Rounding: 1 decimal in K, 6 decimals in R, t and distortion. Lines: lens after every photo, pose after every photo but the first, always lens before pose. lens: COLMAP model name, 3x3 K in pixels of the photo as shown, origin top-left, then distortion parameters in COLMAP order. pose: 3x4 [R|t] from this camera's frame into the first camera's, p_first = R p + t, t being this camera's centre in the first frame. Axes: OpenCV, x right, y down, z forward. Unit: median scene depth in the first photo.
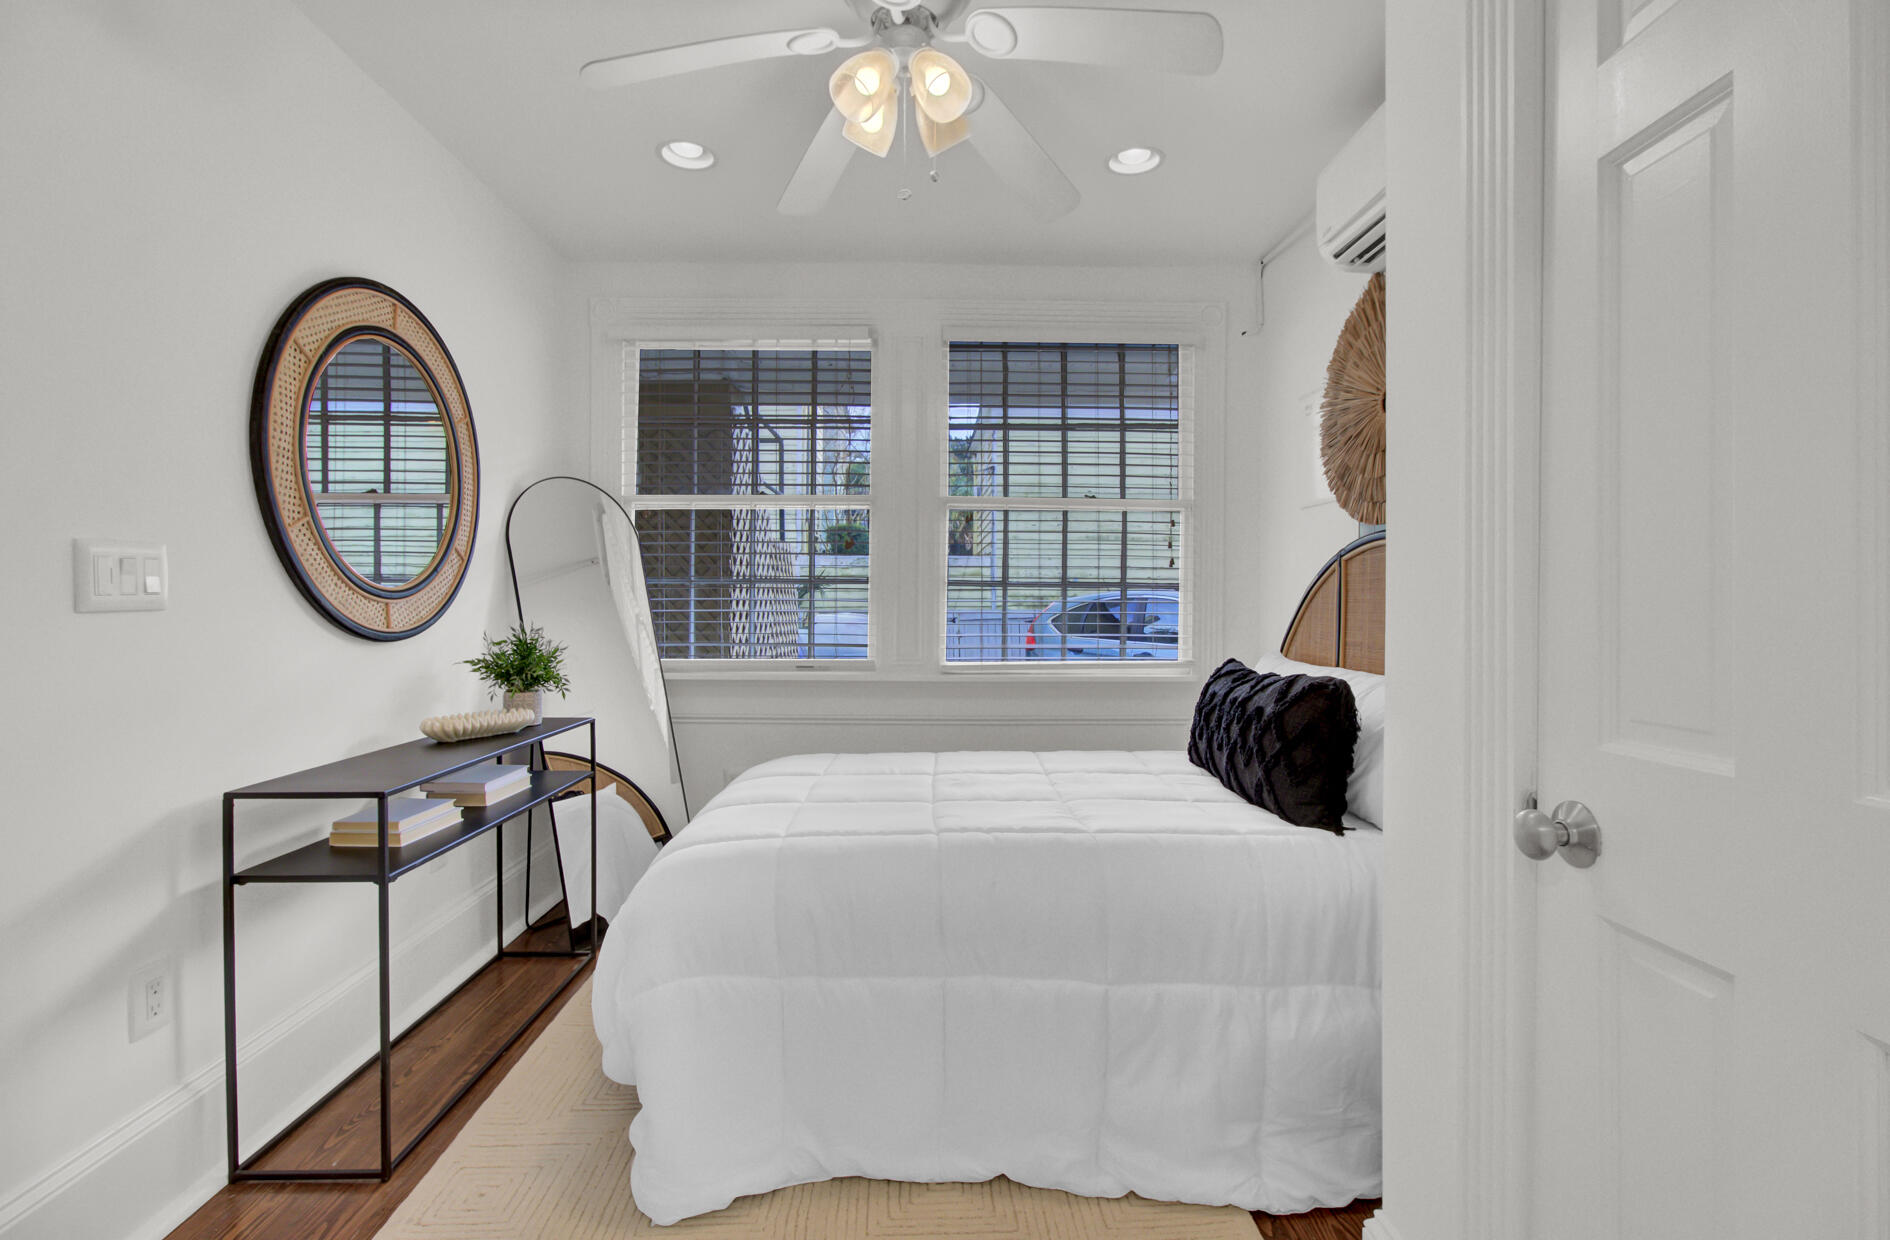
lens RADIAL K [[838.4, 0, 945.0], [0, 838.4, 620.0], [0, 0, 1]] dist [-0.002461, 0.000120]
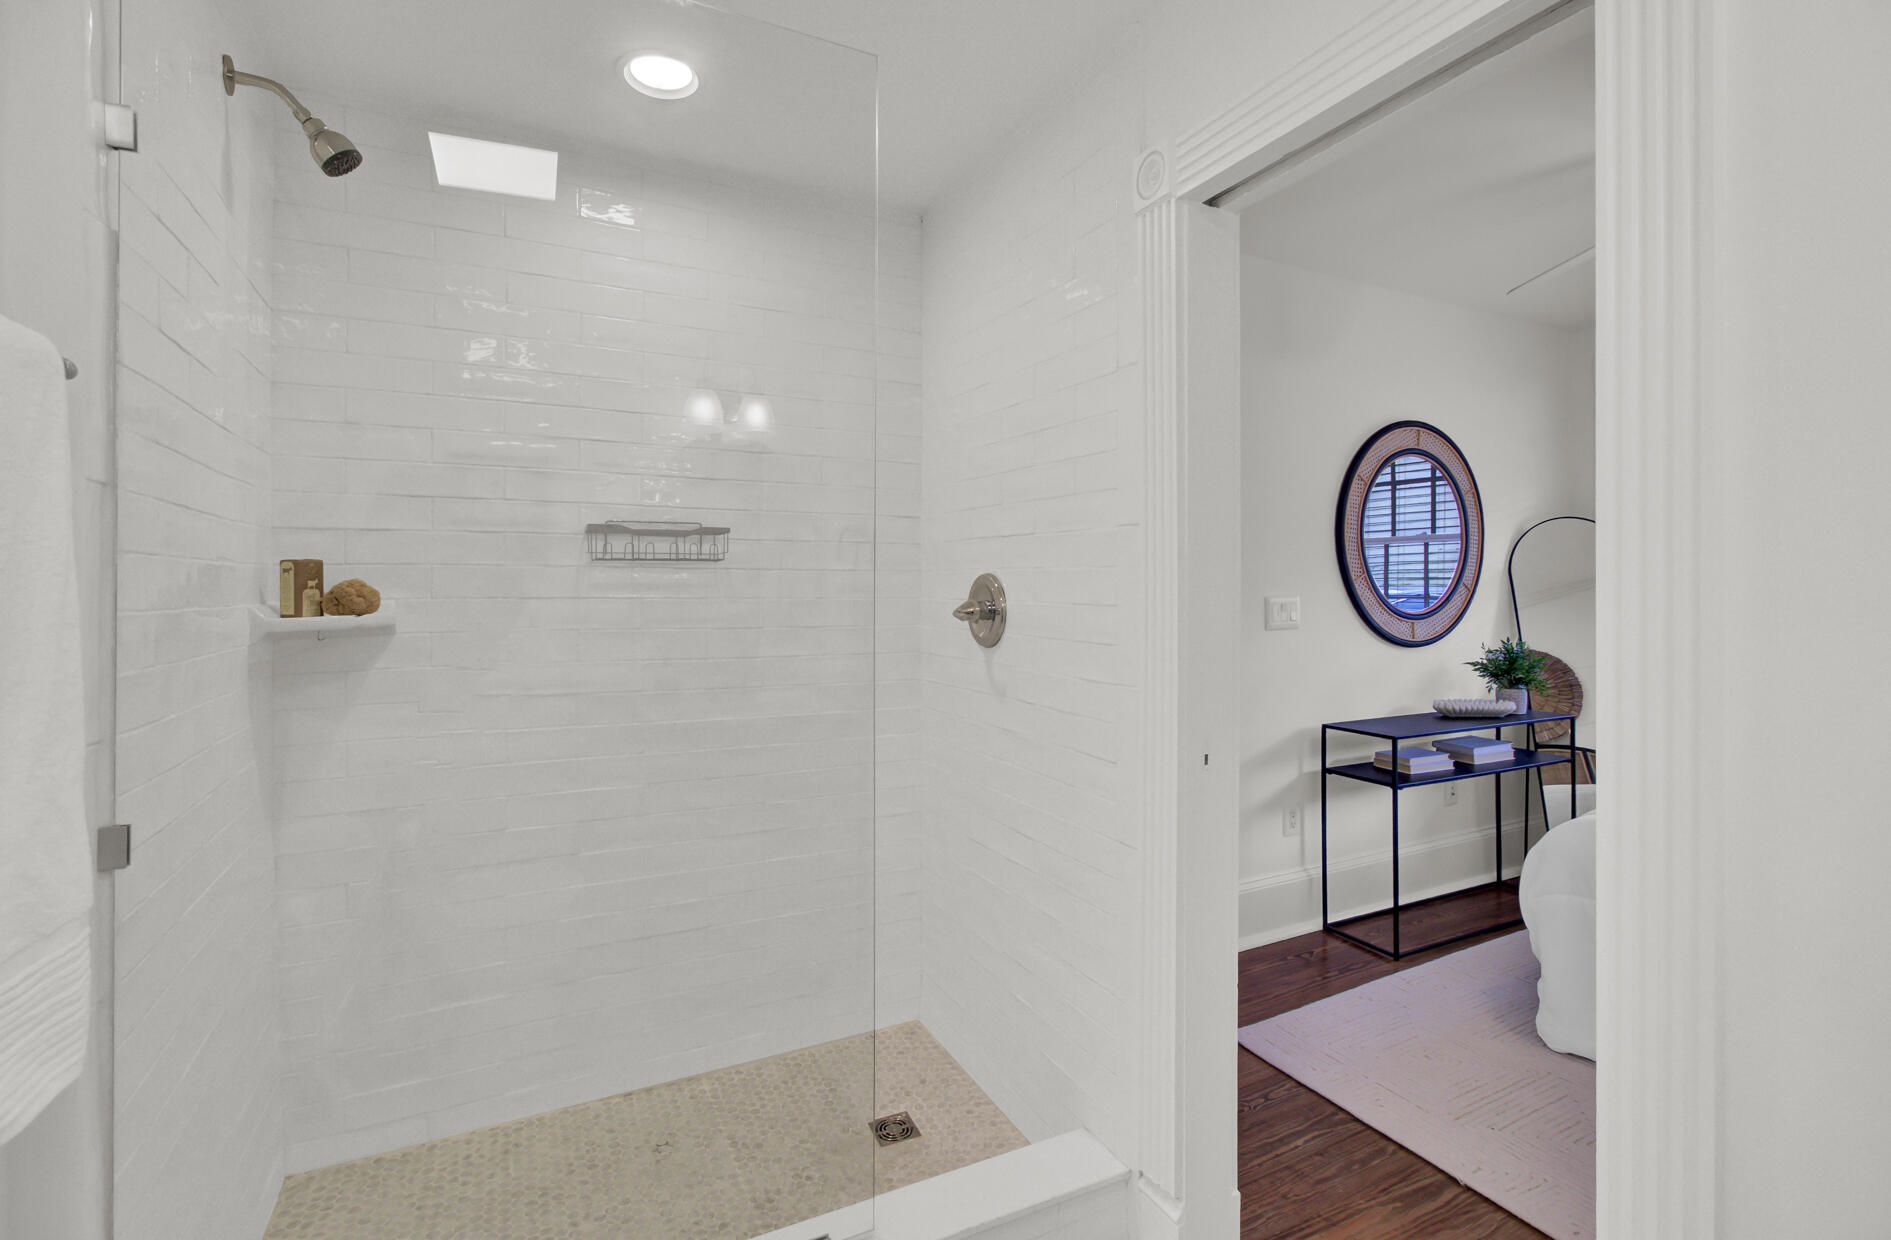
lens RADIAL K [[876.0, 0, 947.8], [0, 876.0, 584.3], [0, 0, 1]] dist [0.000868, 0.000033]
pose [[0.404071, -0.010483, -0.914667, 0.544955], [-0.011239, 0.999802, -0.016424, -0.062652], [0.914658, 0.016917, 0.403874, -0.518952]]
